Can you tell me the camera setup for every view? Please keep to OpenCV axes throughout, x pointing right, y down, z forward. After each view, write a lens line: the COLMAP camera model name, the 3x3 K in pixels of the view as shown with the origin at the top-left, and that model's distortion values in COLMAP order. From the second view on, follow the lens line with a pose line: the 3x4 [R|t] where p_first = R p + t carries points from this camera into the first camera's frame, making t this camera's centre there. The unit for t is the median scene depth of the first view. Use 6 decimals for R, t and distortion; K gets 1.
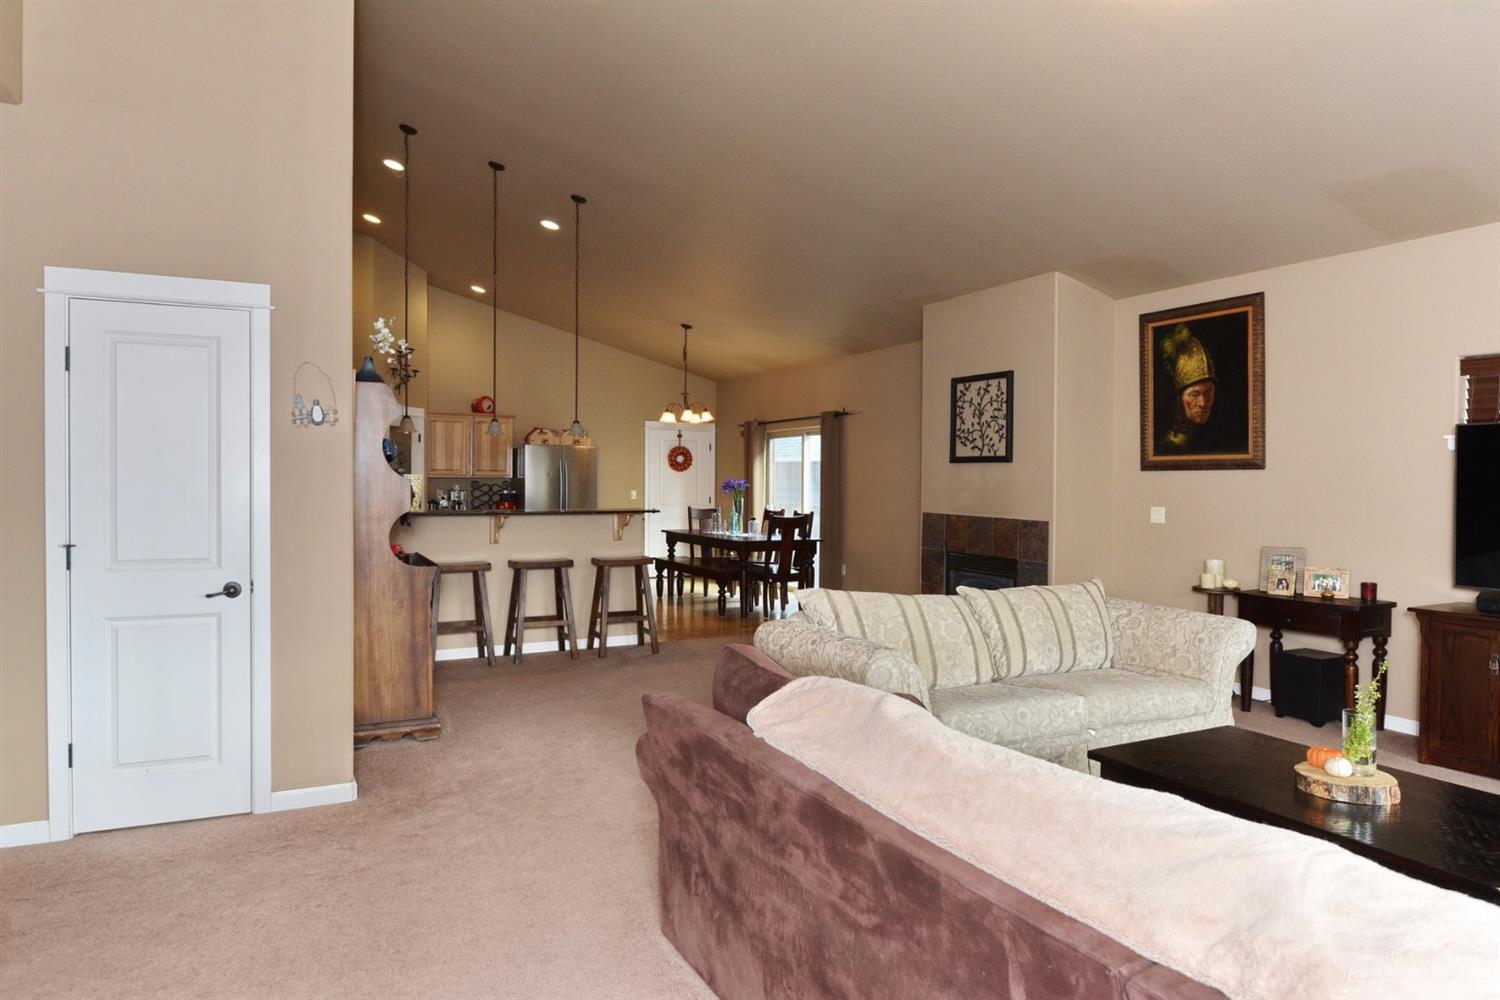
lens RADIAL K [[943.4, 0, 756.2], [0, 943.4, 497.8], [0, 0, 1]] dist [0.003956, -0.022363]
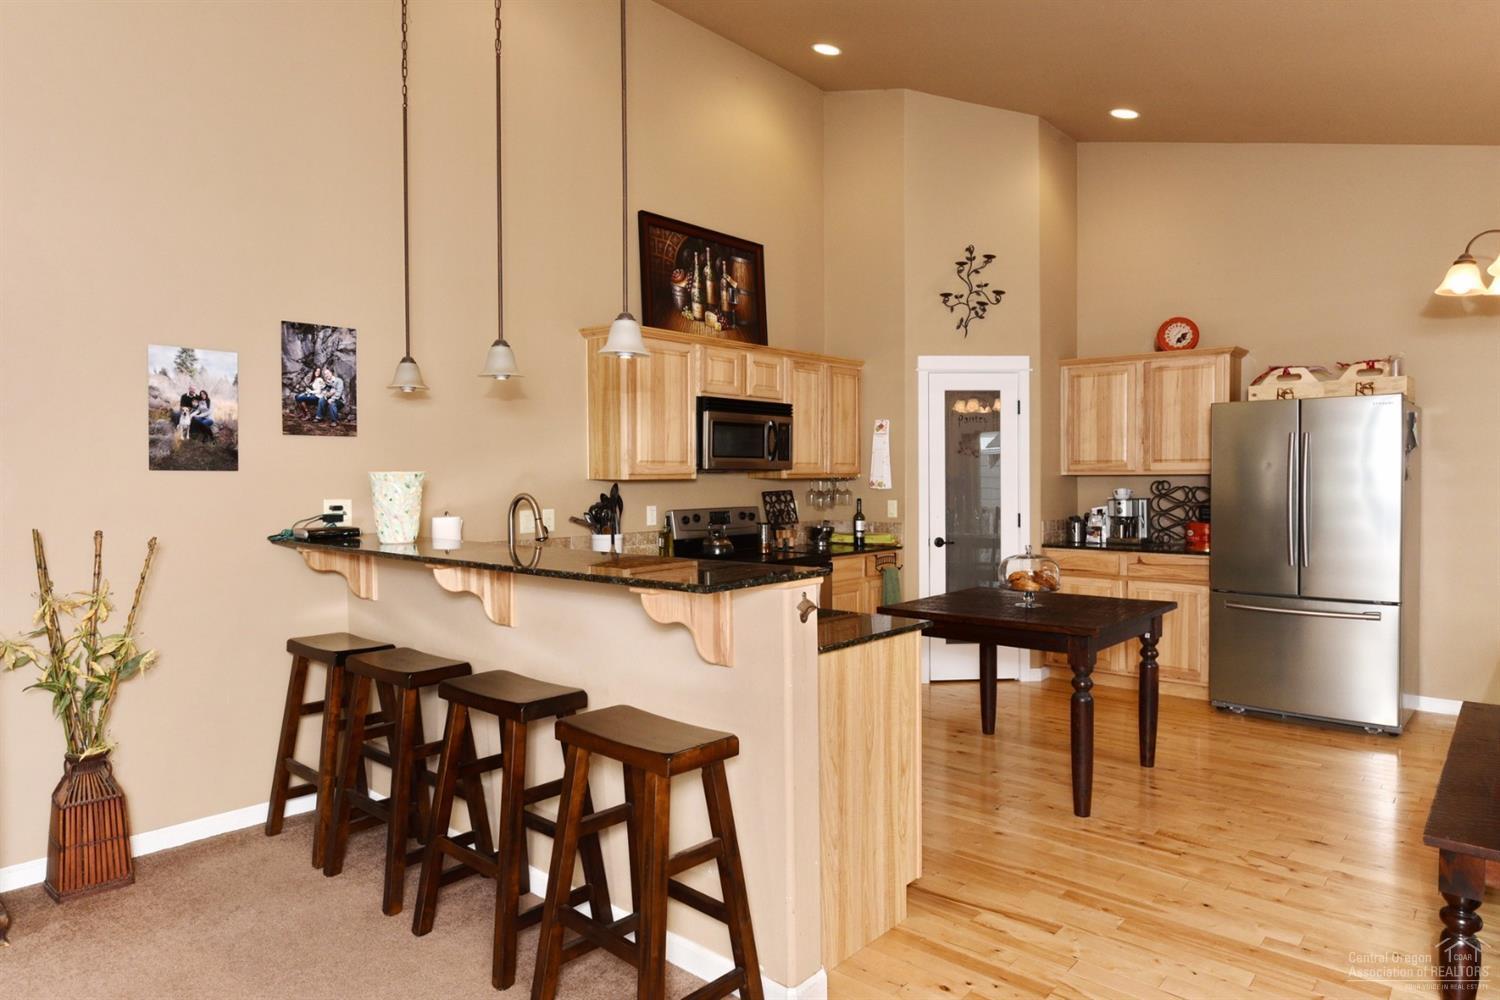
lens RADIAL K [[922.3, 0, 750.0], [0, 922.3, 500.0], [0, 0, 1]] dist [-0.003068, -0.002959]
pose [[0.362597, 0.012548, -0.931862, 0.156173], [-0.010070, 0.999904, 0.009546, -0.015314], [0.931892, 0.005923, 0.362688, 0.931945]]
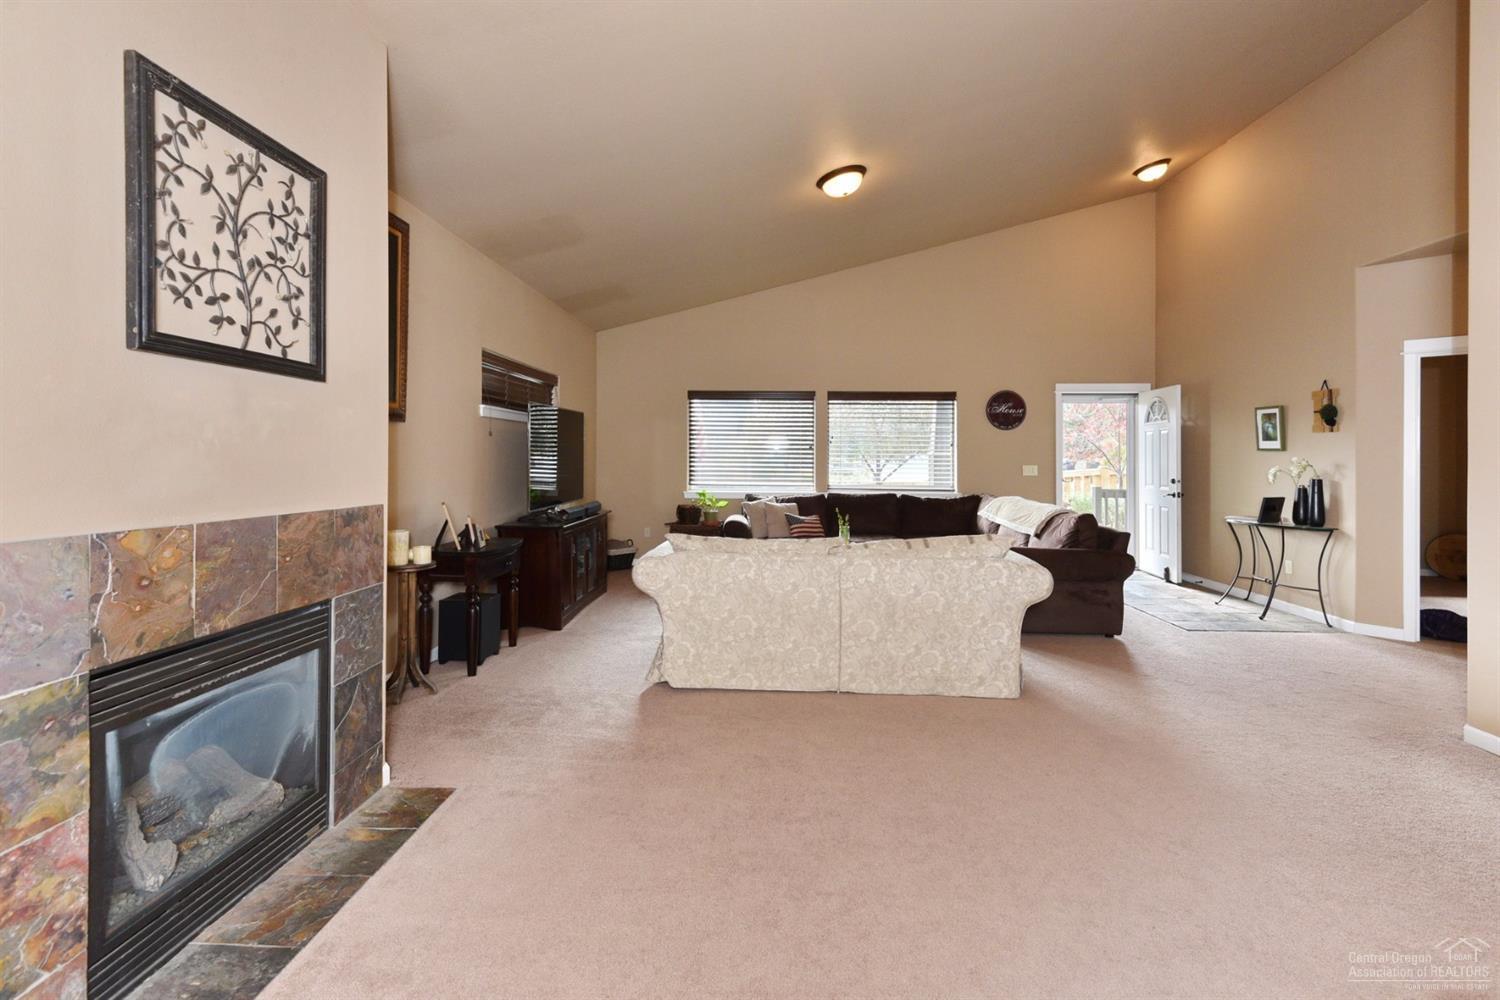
lens RADIAL K [[697.5, 0, 748.5], [0, 697.5, 456.5], [0, 0, 1]] dist [0.000593, -0.001148]
pose [[-0.863803, -0.015055, 0.503604, -0.062802], [-0.005931, 0.999788, 0.019716, -0.010309], [-0.503794, 0.014044, -0.863710, 1.146004]]
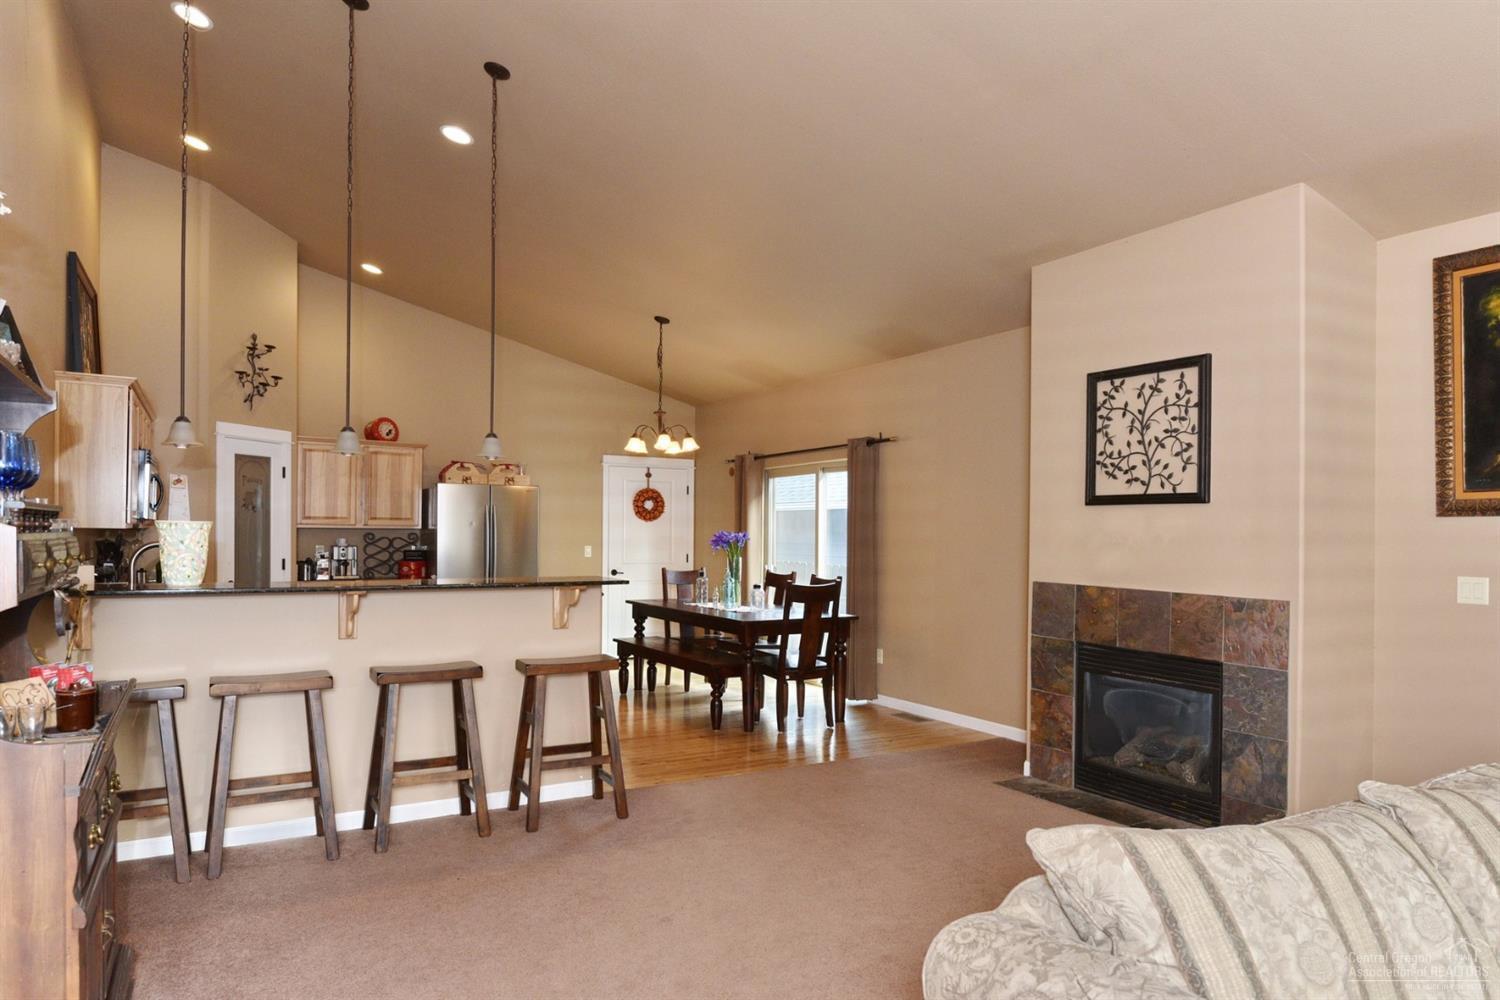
lens RADIAL K [[938.3, 0, 770.0], [0, 938.3, 536.7], [0, 0, 1]] dist [-0.002114, -0.000807]
pose [[0.998116, 0.001106, 0.061351, -0.050130], [-0.000178, 0.999886, -0.015117, -0.006287], [-0.061361, 0.015078, 0.998002, 0.397358]]
